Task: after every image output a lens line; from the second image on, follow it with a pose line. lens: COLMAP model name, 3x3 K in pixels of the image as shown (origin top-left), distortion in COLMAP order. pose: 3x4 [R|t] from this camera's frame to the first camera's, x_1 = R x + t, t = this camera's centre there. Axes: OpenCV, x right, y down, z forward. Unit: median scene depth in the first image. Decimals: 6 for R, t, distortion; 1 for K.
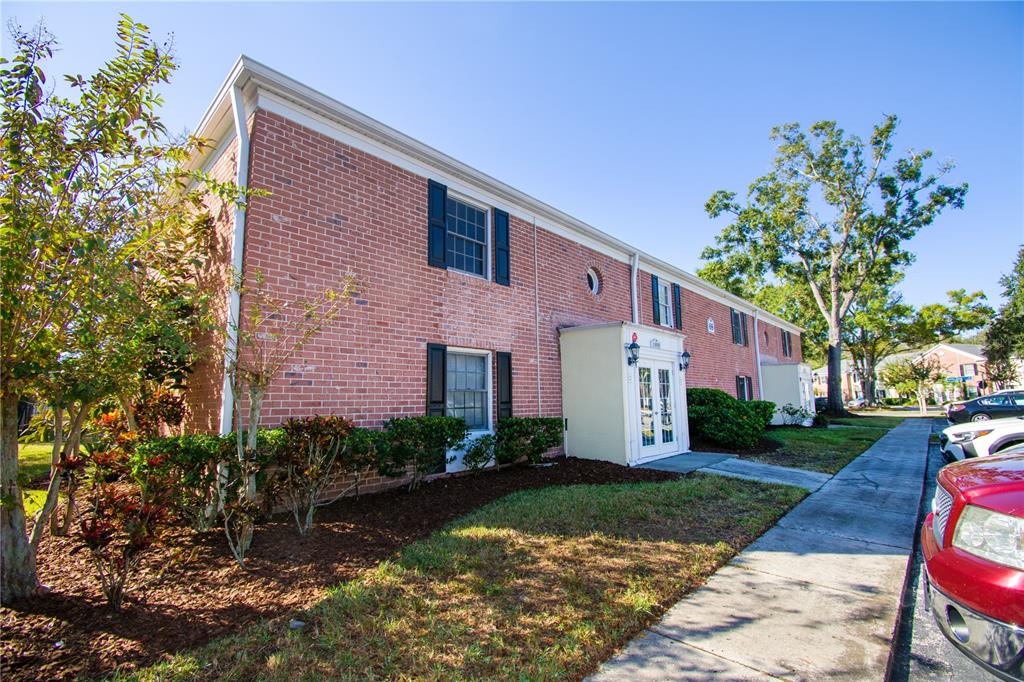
lens RADIAL K [[448.8, 0, 512.0], [0, 448.8, 341.0], [0, 0, 1]] dist [-0.000562, -0.000315]
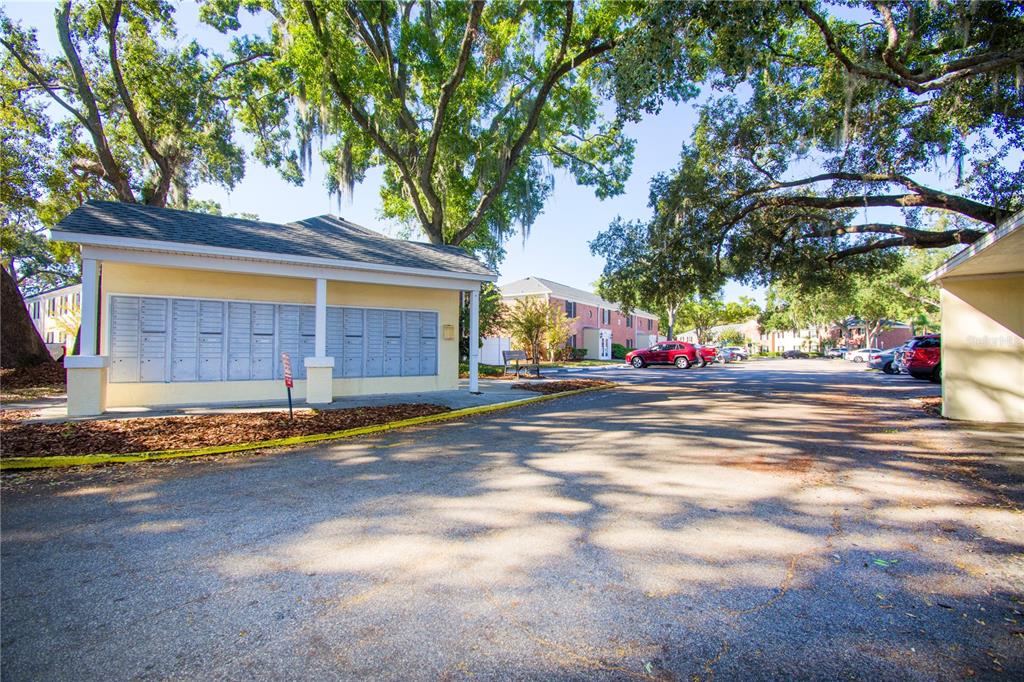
lens RADIAL K [[448.8, 0, 512.0], [0, 448.8, 341.0], [0, 0, 1]] dist [-0.000562, -0.000315]
pose [[0.982445, 0.035112, 0.183217, -0.690616], [-0.056367, 0.992095, 0.112120, -0.177555], [-0.177832, -0.120479, 0.976658, -1.554835]]
